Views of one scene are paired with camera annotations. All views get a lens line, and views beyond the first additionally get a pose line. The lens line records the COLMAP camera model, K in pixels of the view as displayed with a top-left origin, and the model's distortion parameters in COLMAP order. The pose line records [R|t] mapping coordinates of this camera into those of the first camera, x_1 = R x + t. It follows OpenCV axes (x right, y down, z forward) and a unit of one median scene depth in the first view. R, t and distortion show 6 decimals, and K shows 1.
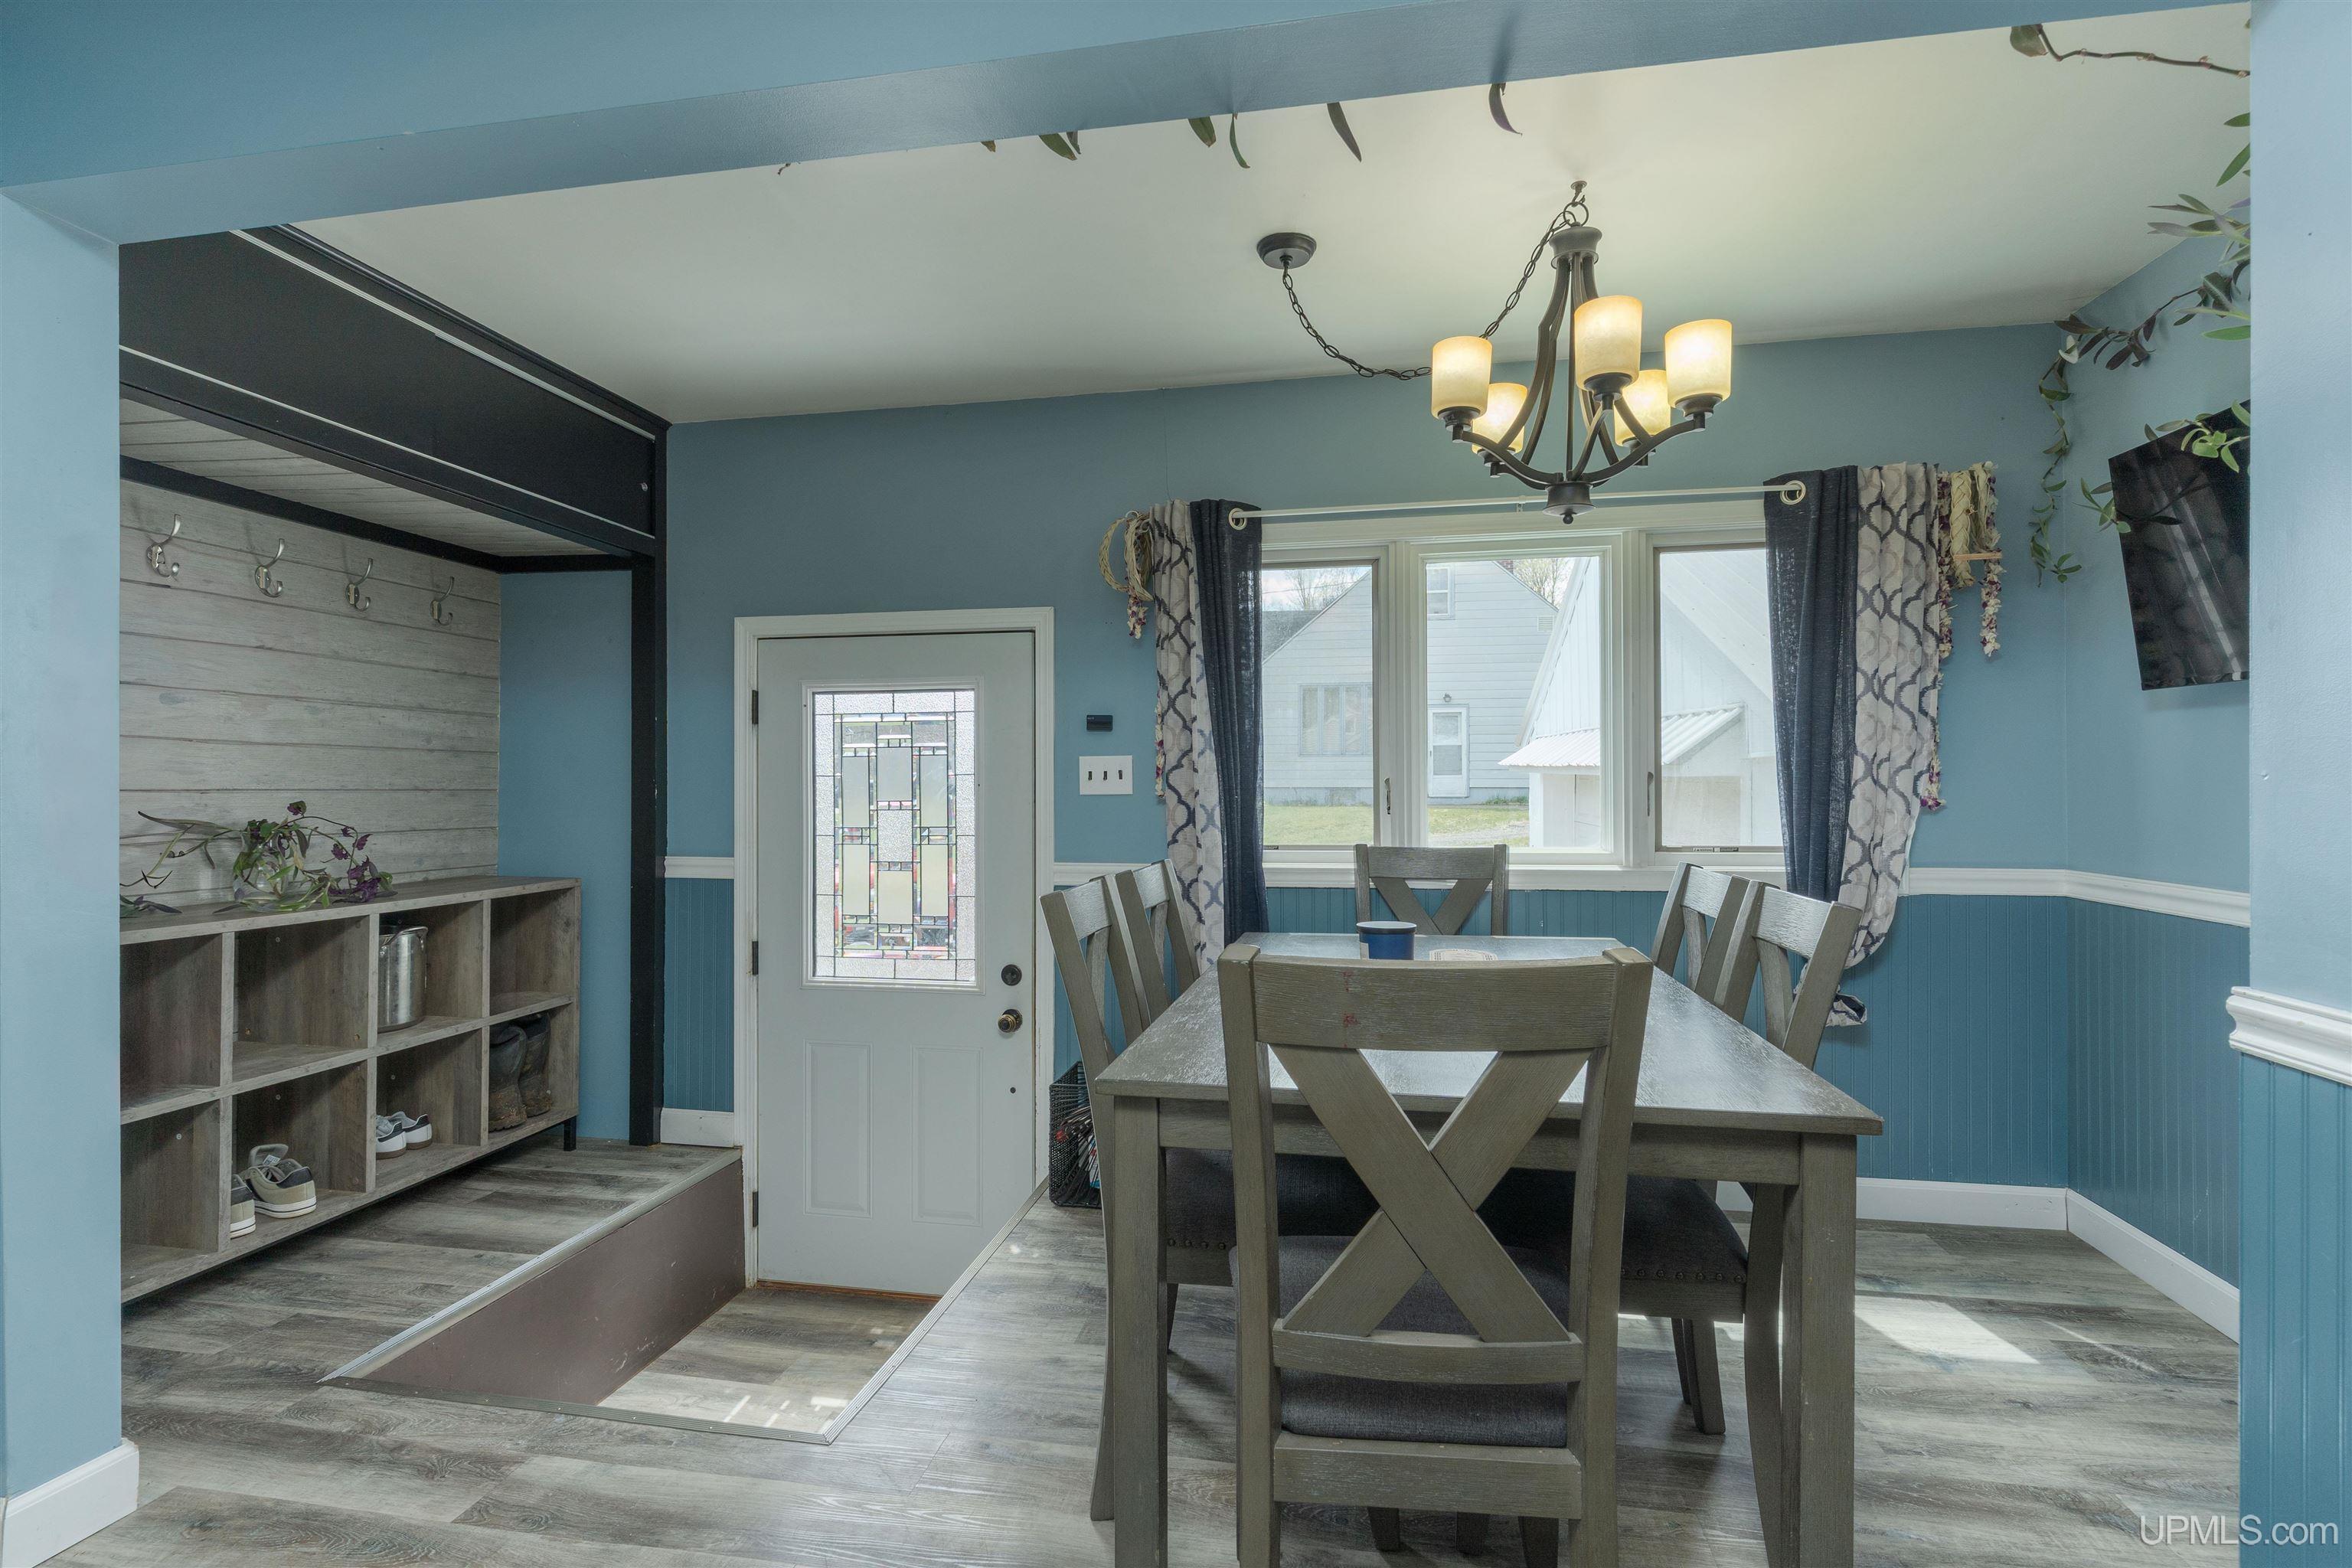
lens RADIAL K [[1124.6, 0, 1170.1], [0, 1124.6, 782.3], [0, 0, 1]] dist [0.003815, -0.001372]
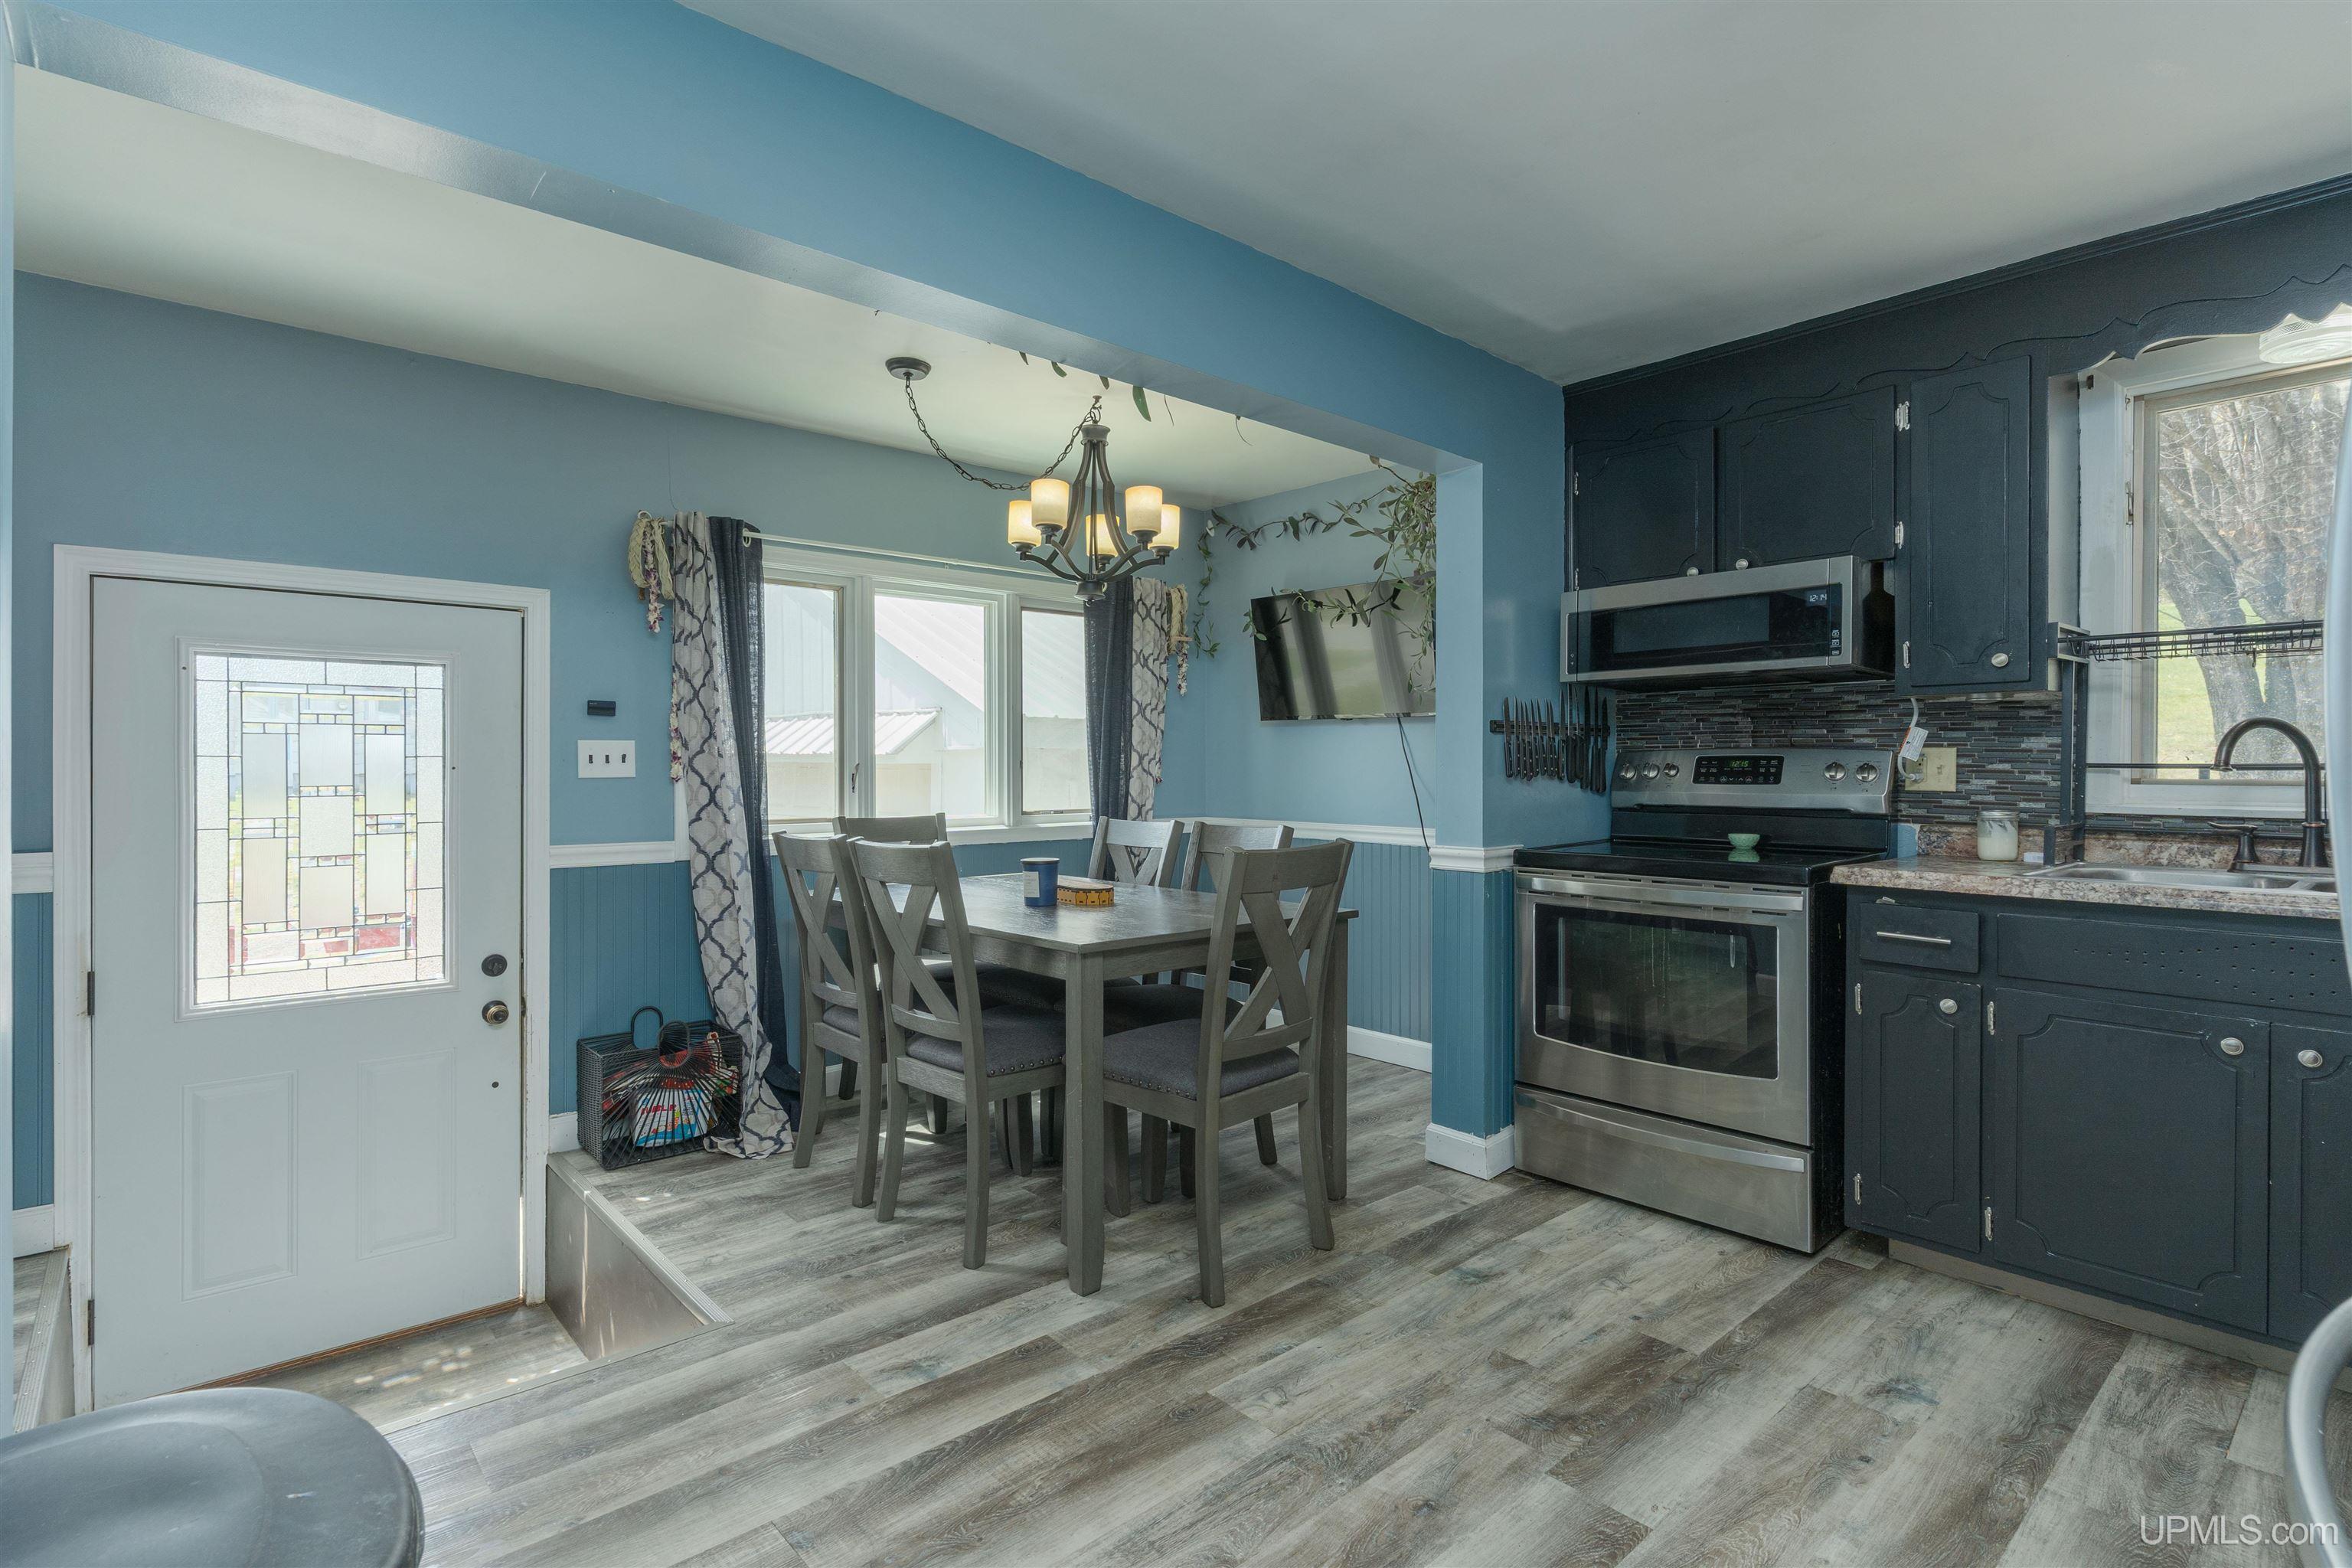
lens RADIAL K [[1124.6, 0, 1179.3], [0, 1124.6, 770.8], [0, 0, 1]] dist [0.003815, -0.001372]
pose [[0.613649, 0.001695, 0.789577, -0.581584], [-0.001867, 0.999998, -0.000696, 0.004860], [-0.789576, -0.001047, 0.613651, -0.057812]]
